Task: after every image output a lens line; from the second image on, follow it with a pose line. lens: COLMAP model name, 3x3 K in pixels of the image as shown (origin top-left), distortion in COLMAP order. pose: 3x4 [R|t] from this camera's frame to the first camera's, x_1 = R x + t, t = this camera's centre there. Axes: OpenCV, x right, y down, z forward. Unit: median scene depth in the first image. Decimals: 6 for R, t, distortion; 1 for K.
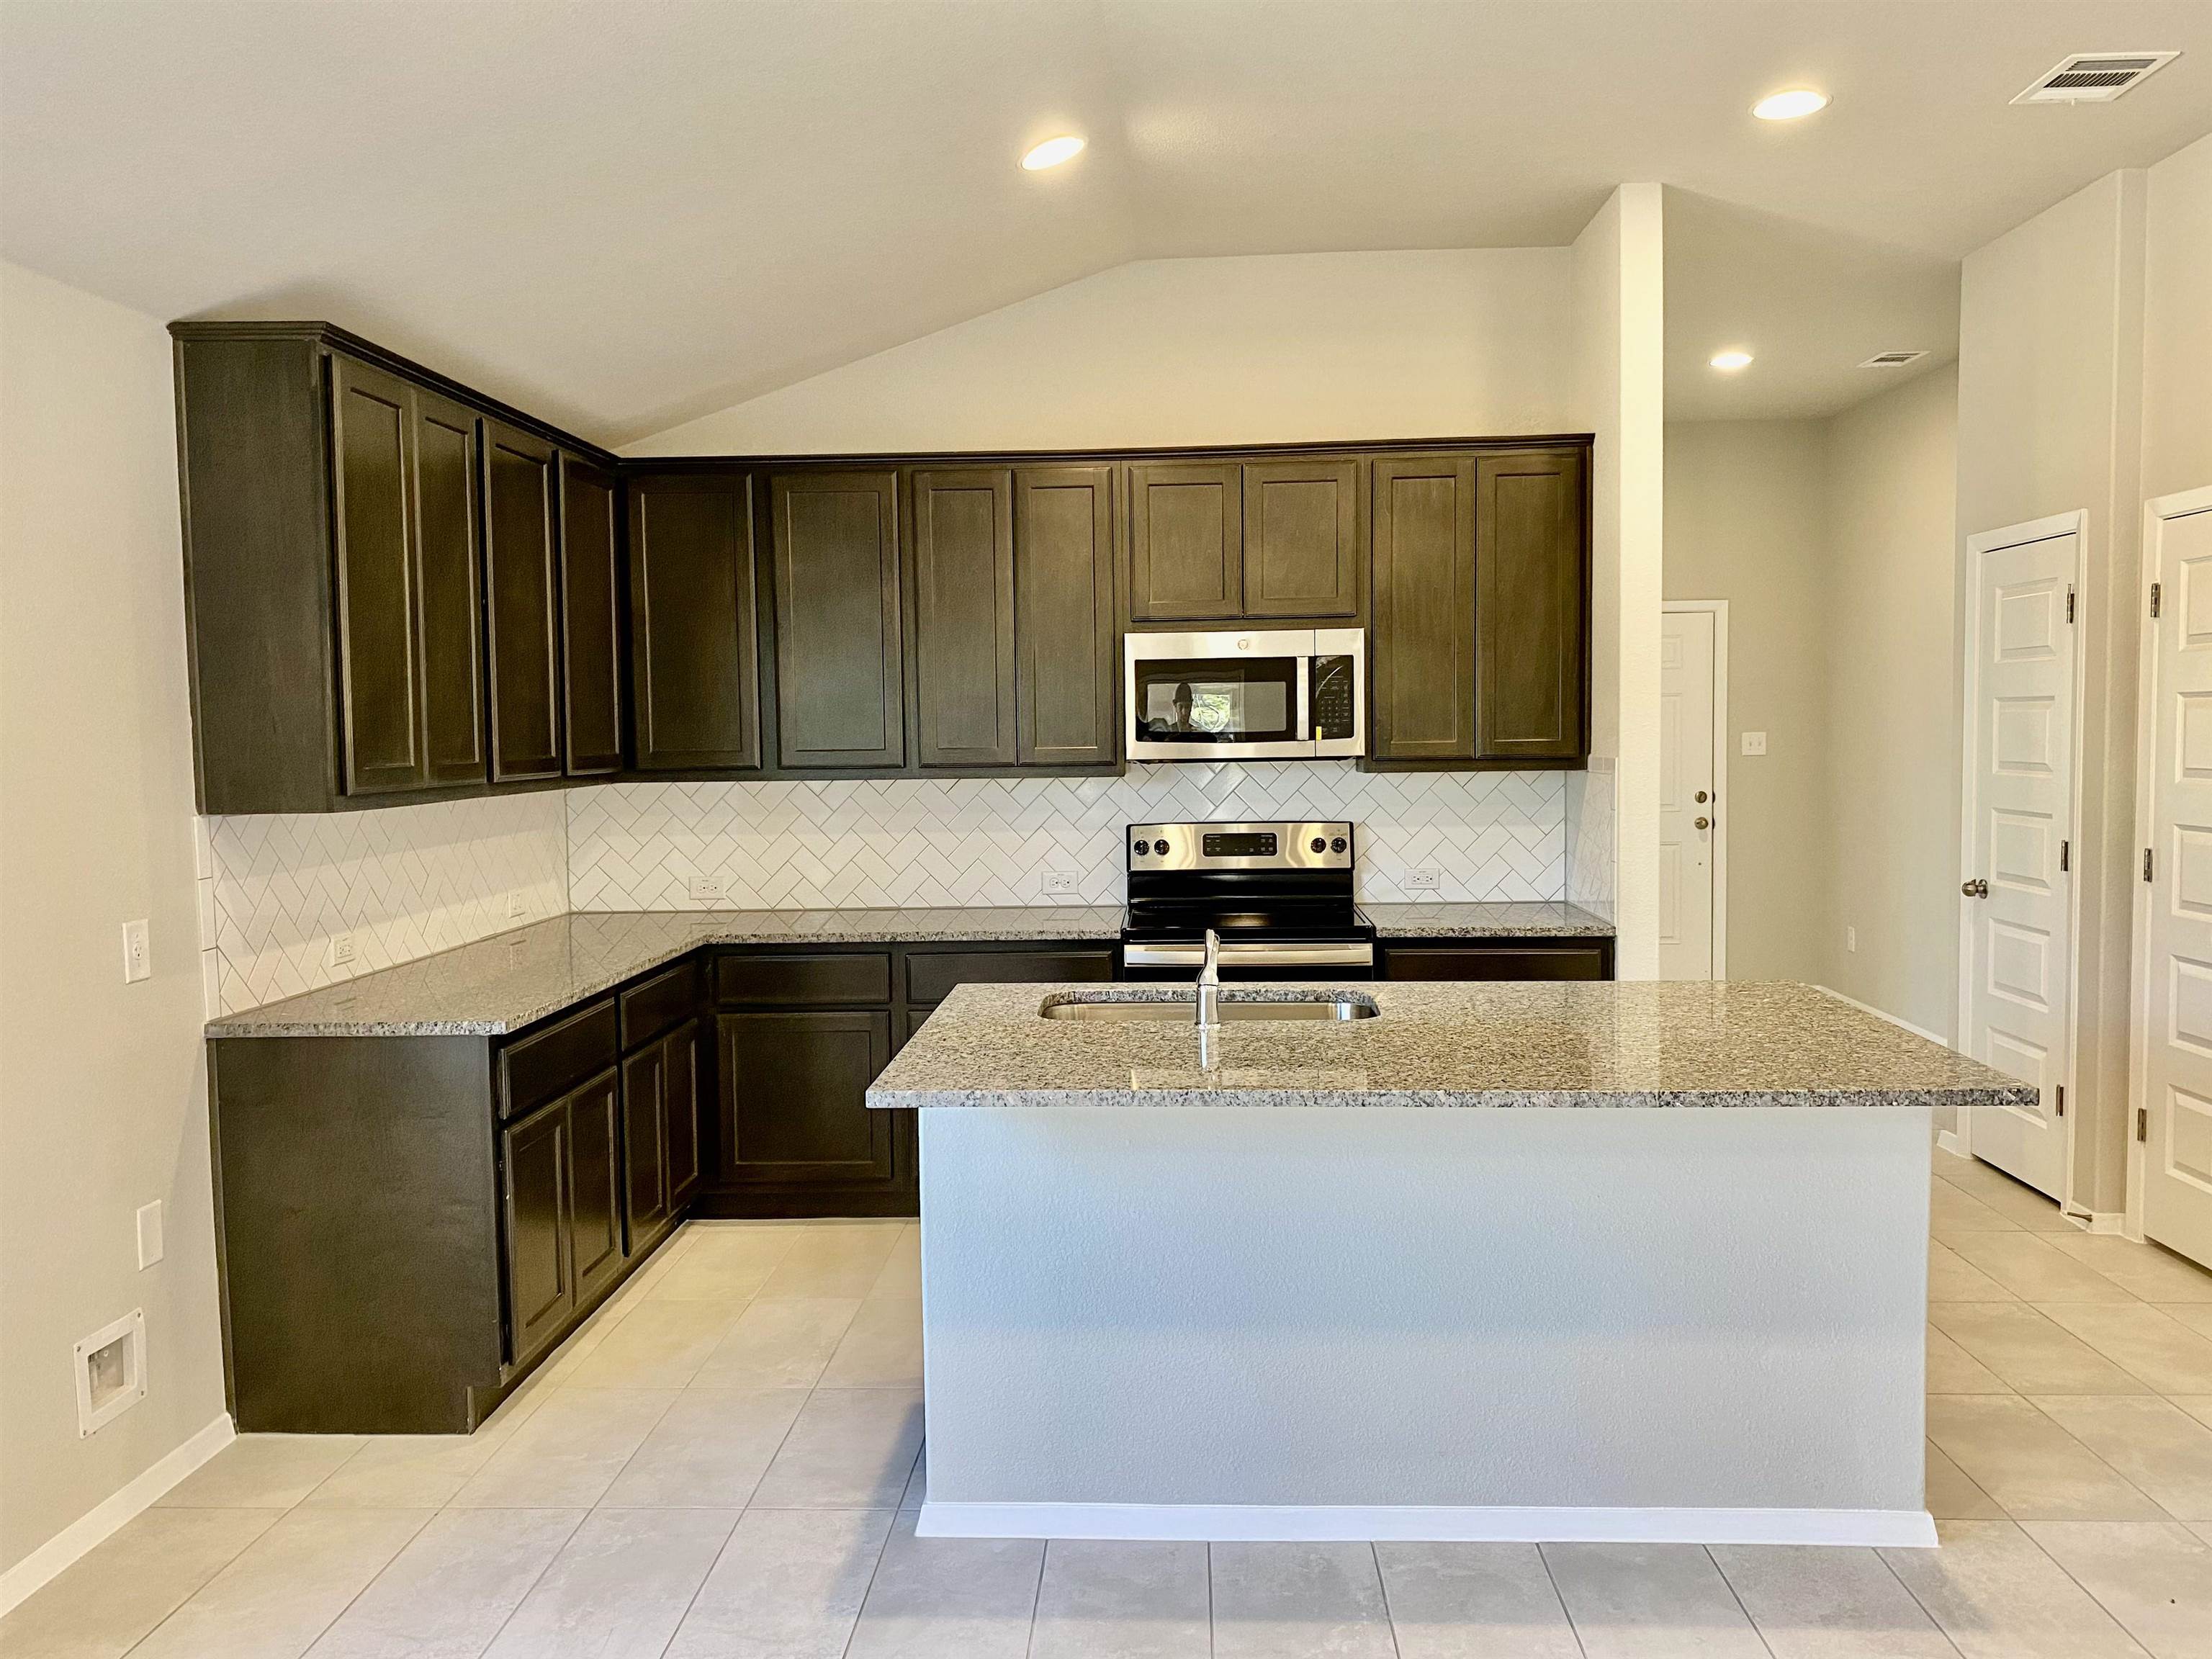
lens RADIAL K [[1686.5, 0, 1114.7], [0, 1686.5, 819.7], [0, 0, 1]] dist [0.007127, -0.008464]
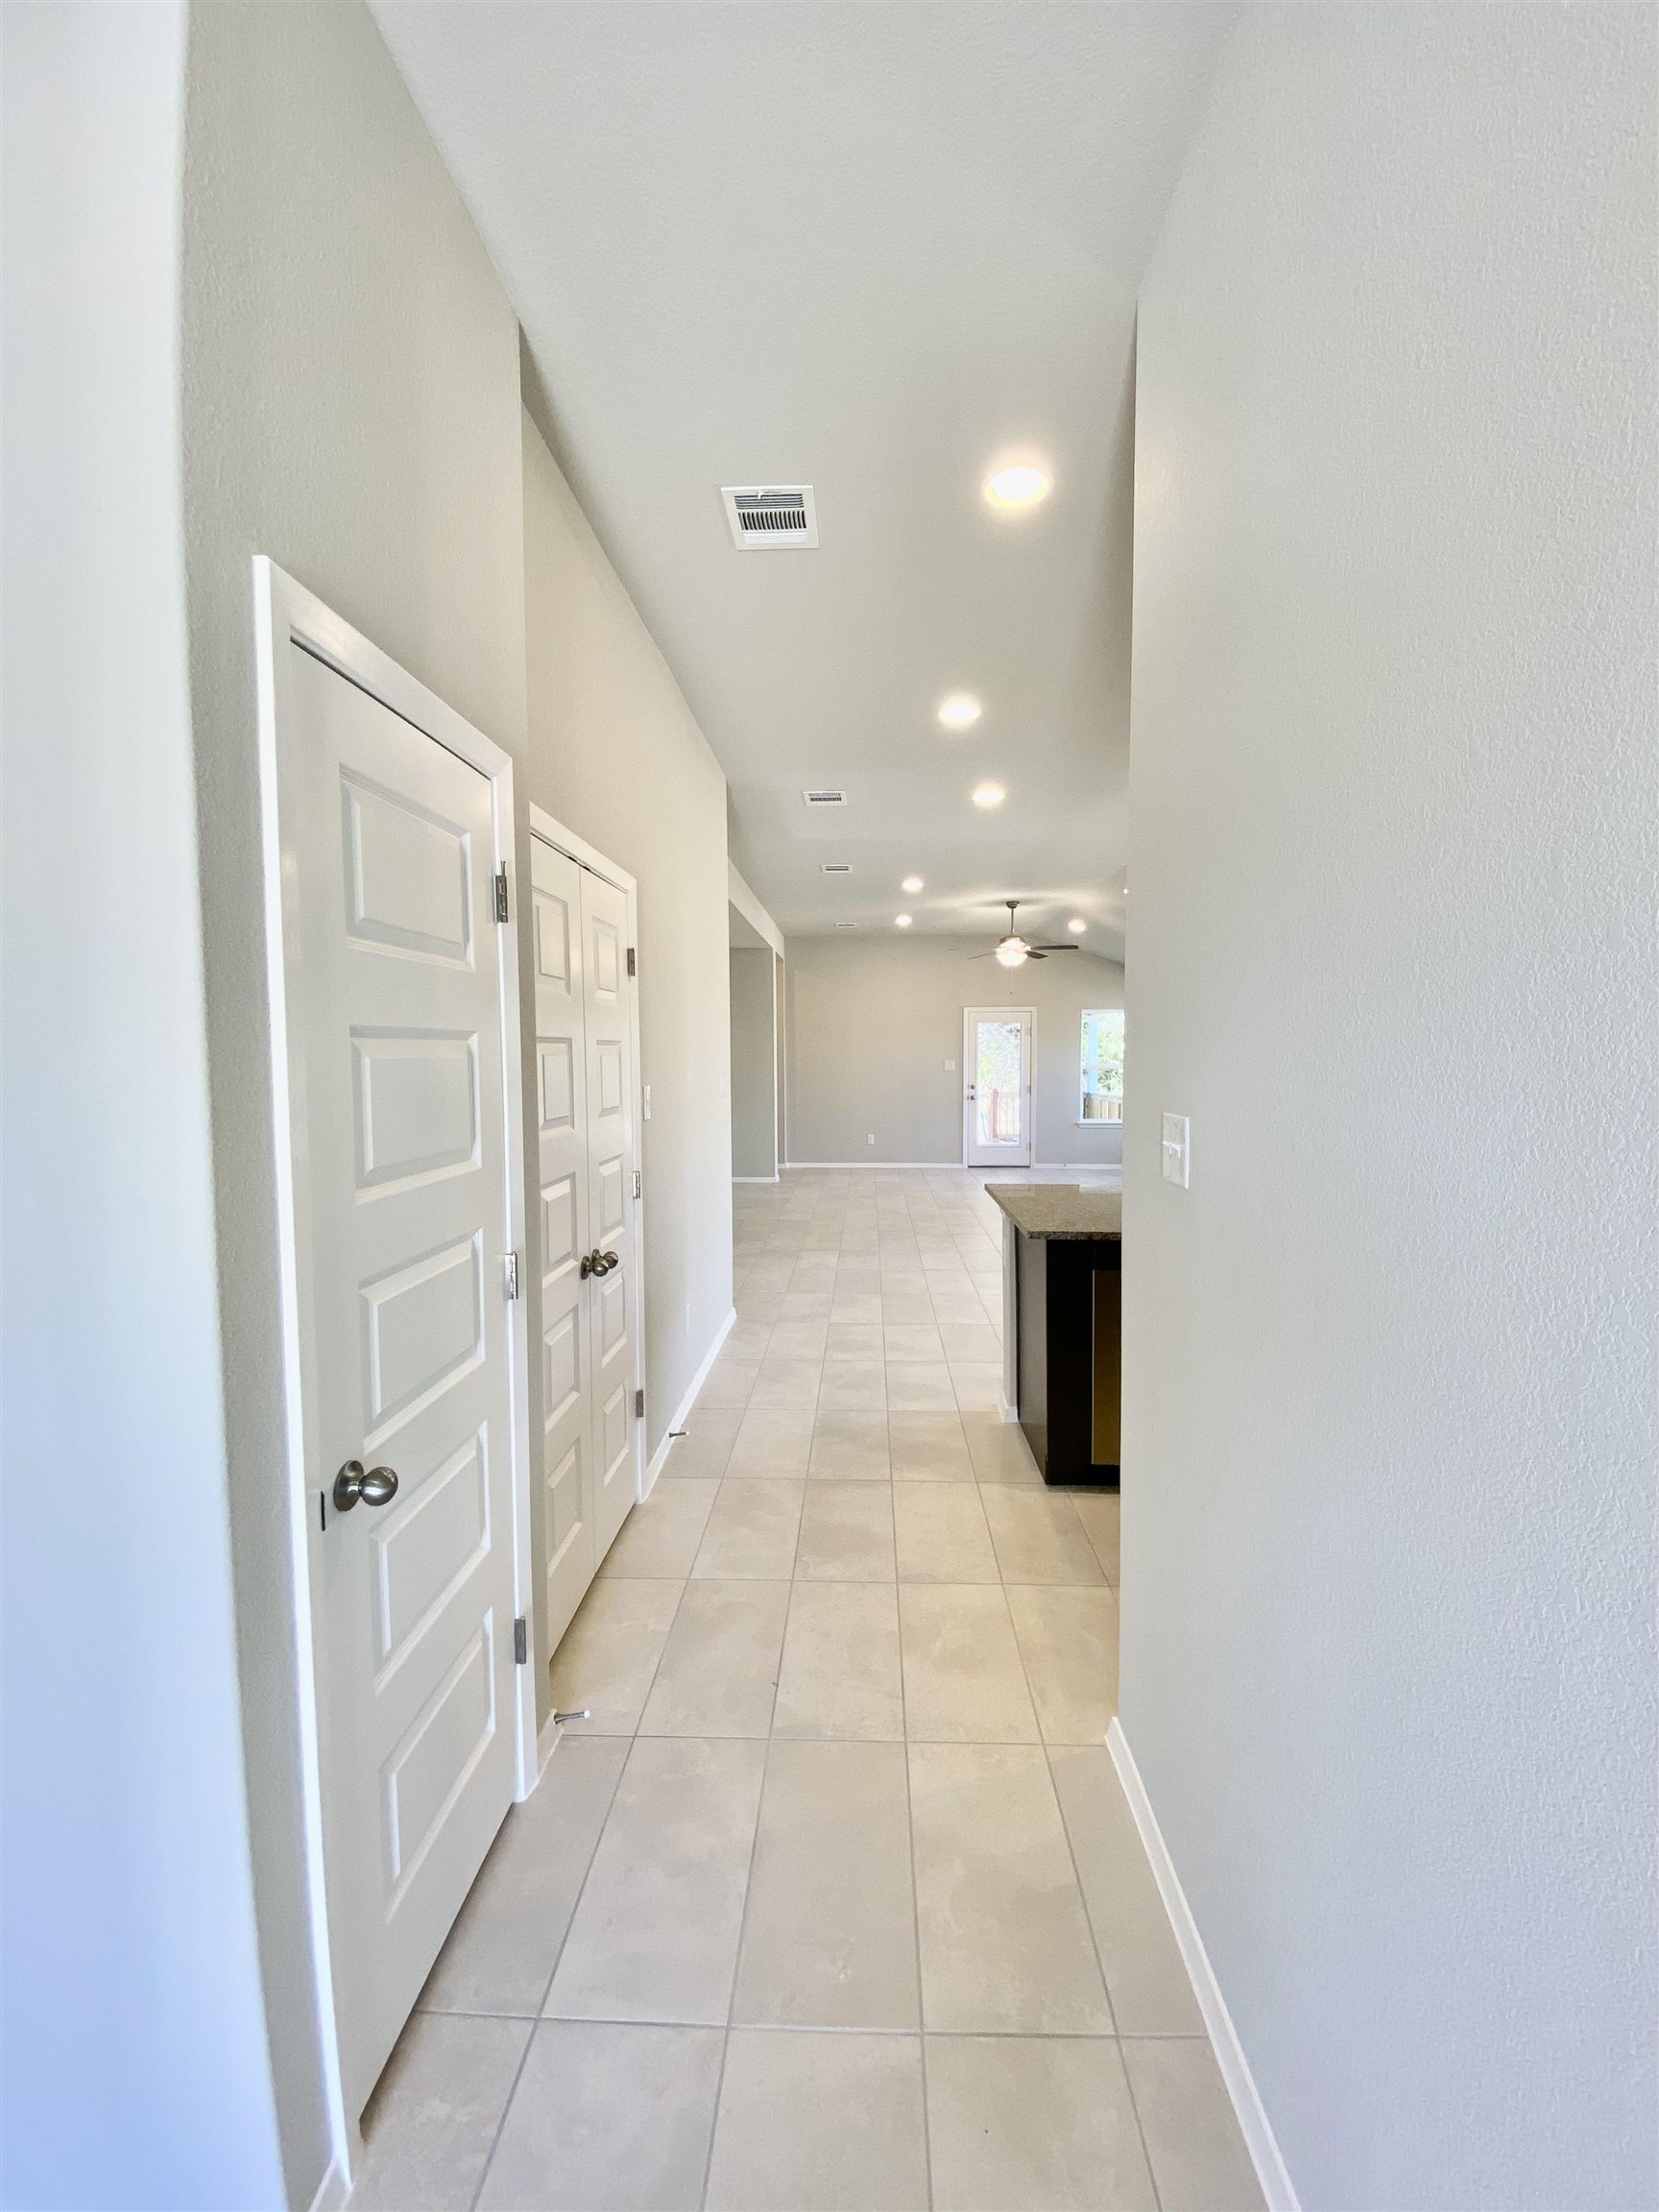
lens RADIAL K [[900.5, 0, 836.6], [0, 900.5, 1093.4], [0, 0, 1]] dist [0.012460, -0.015787]
pose [[-0.999705, 0.017783, -0.016536, 0.447087], [0.016001, 0.994631, 0.102237, -0.082599], [0.018265, 0.101942, -0.994623, 1.358378]]
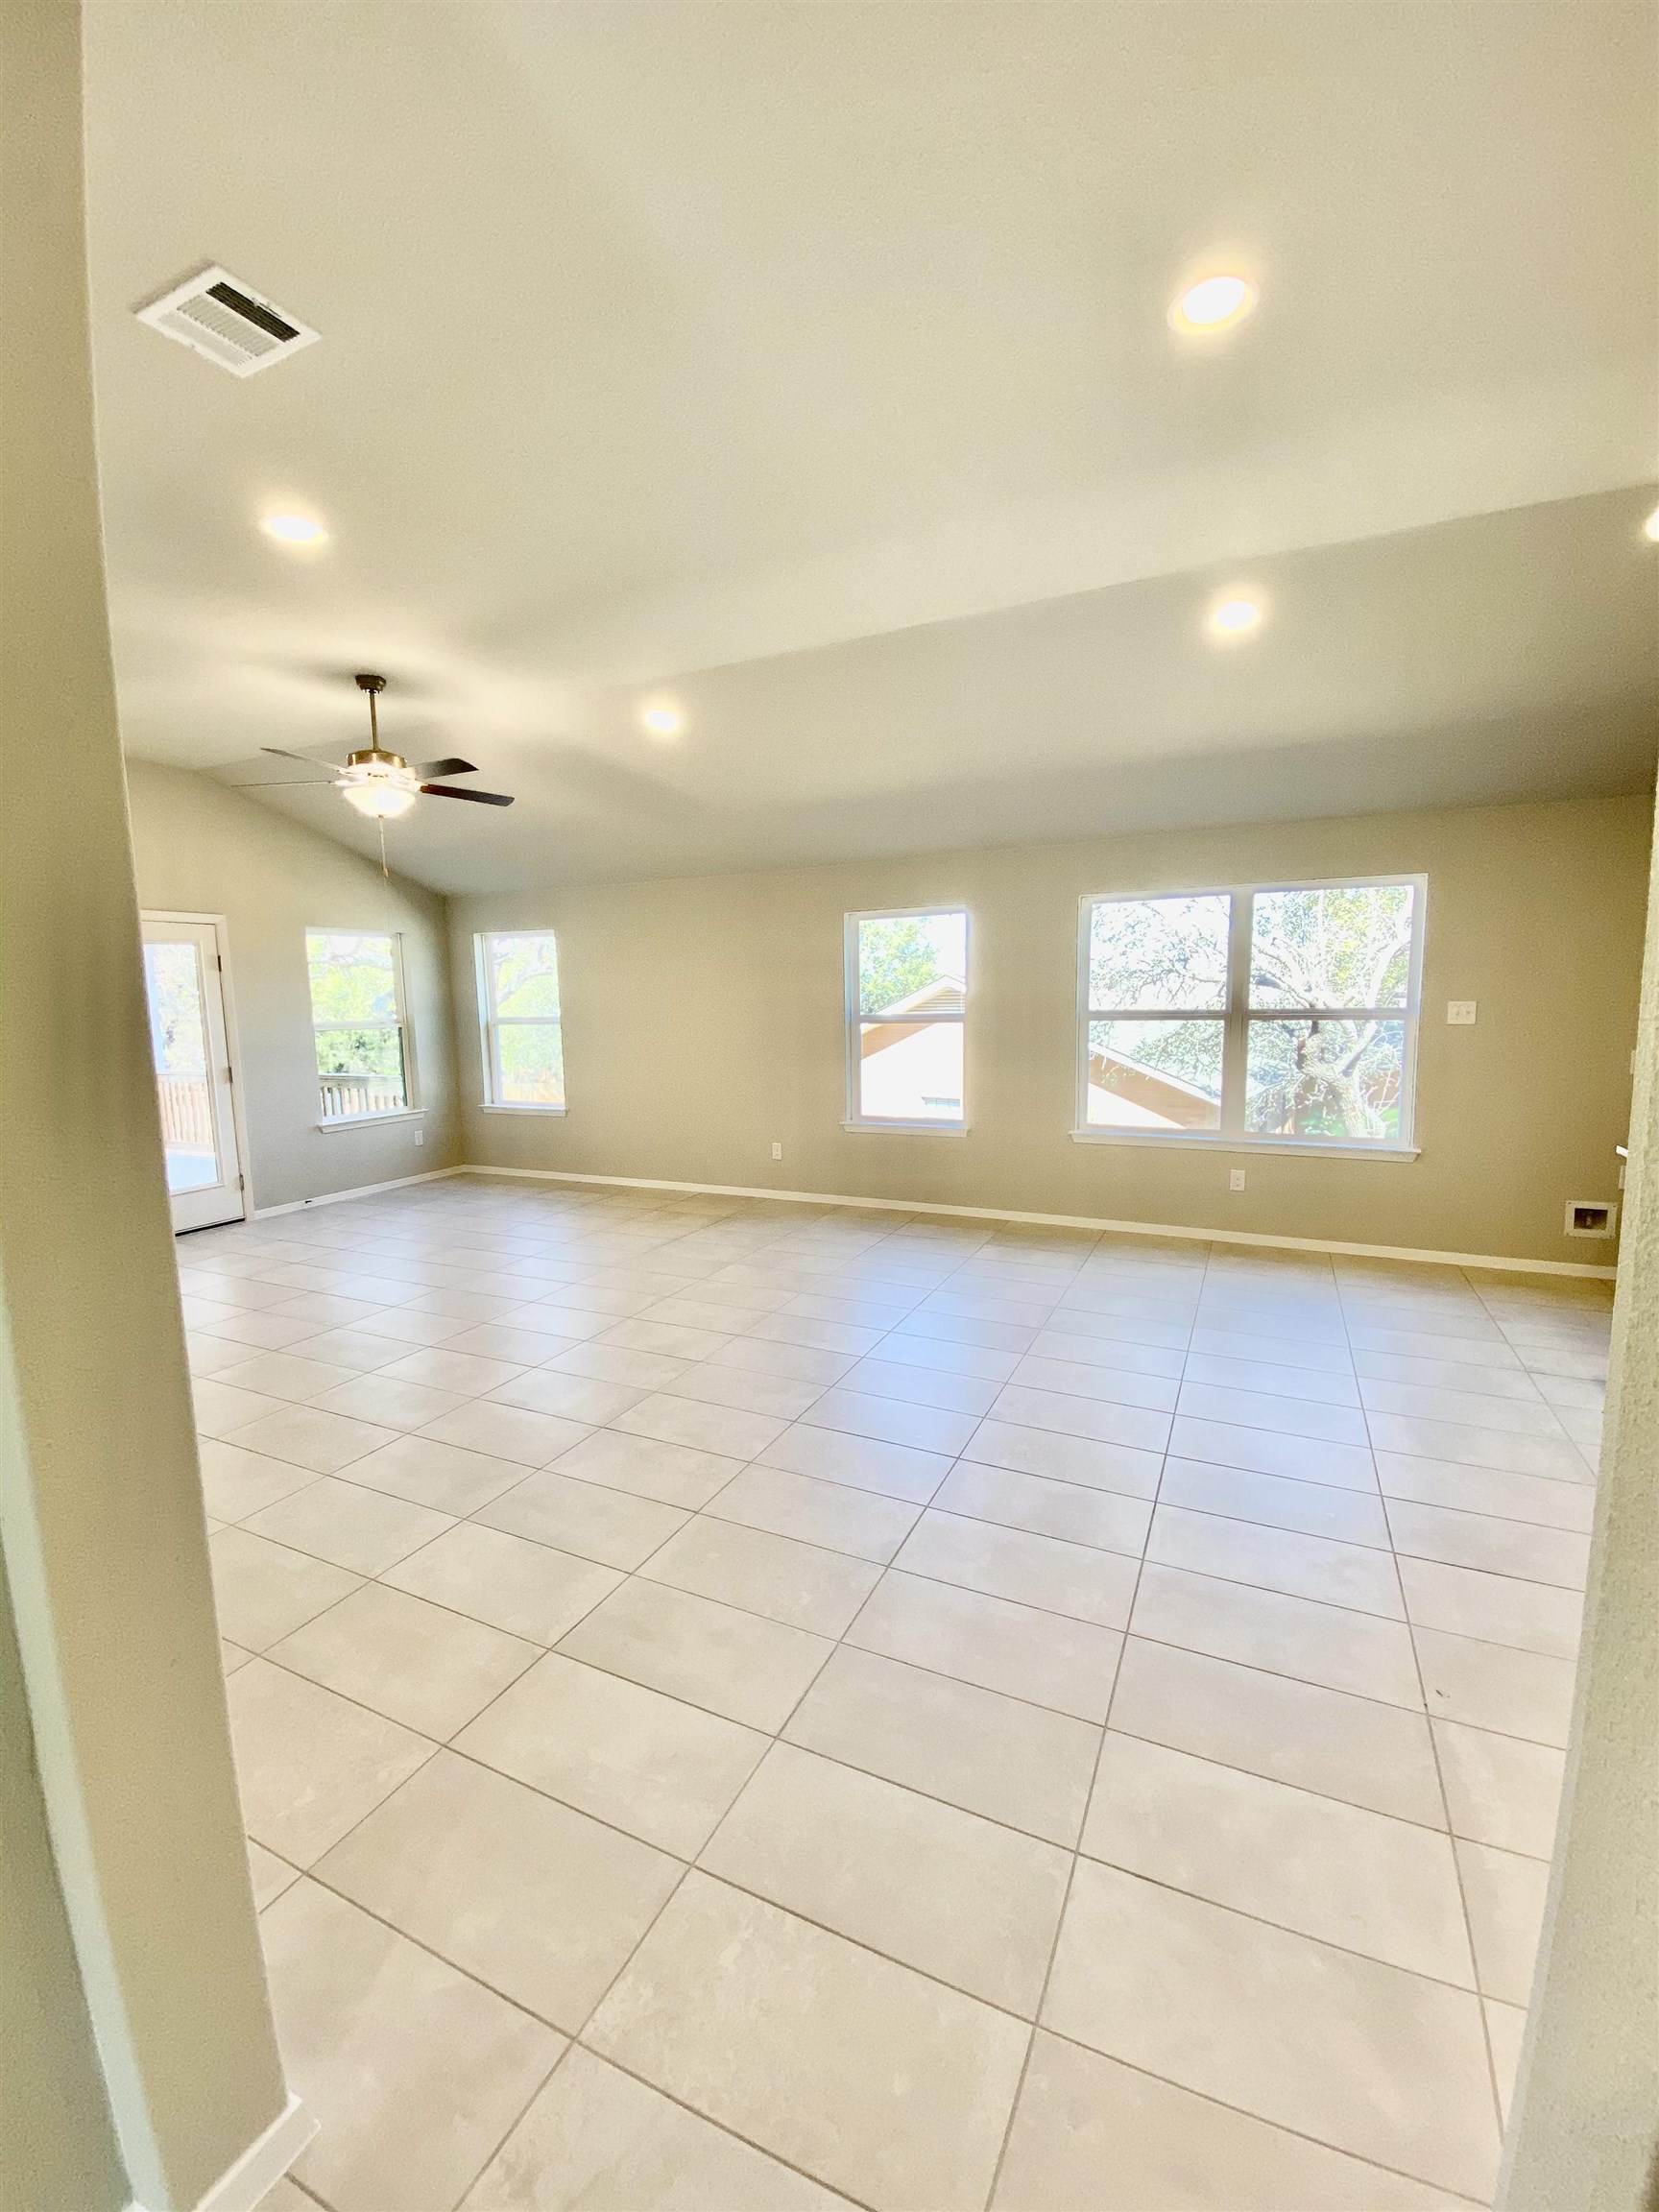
lens RADIAL K [[900.5, 0, 851.8], [0, 900.5, 1103.5], [0, 0, 1]] dist [0.012460, -0.015787]
pose [[-0.375773, 0.138230, -0.916345, 0.719922], [-0.028458, 0.986625, 0.160502, -0.027769], [0.926275, 0.086389, -0.366813, 0.286638]]
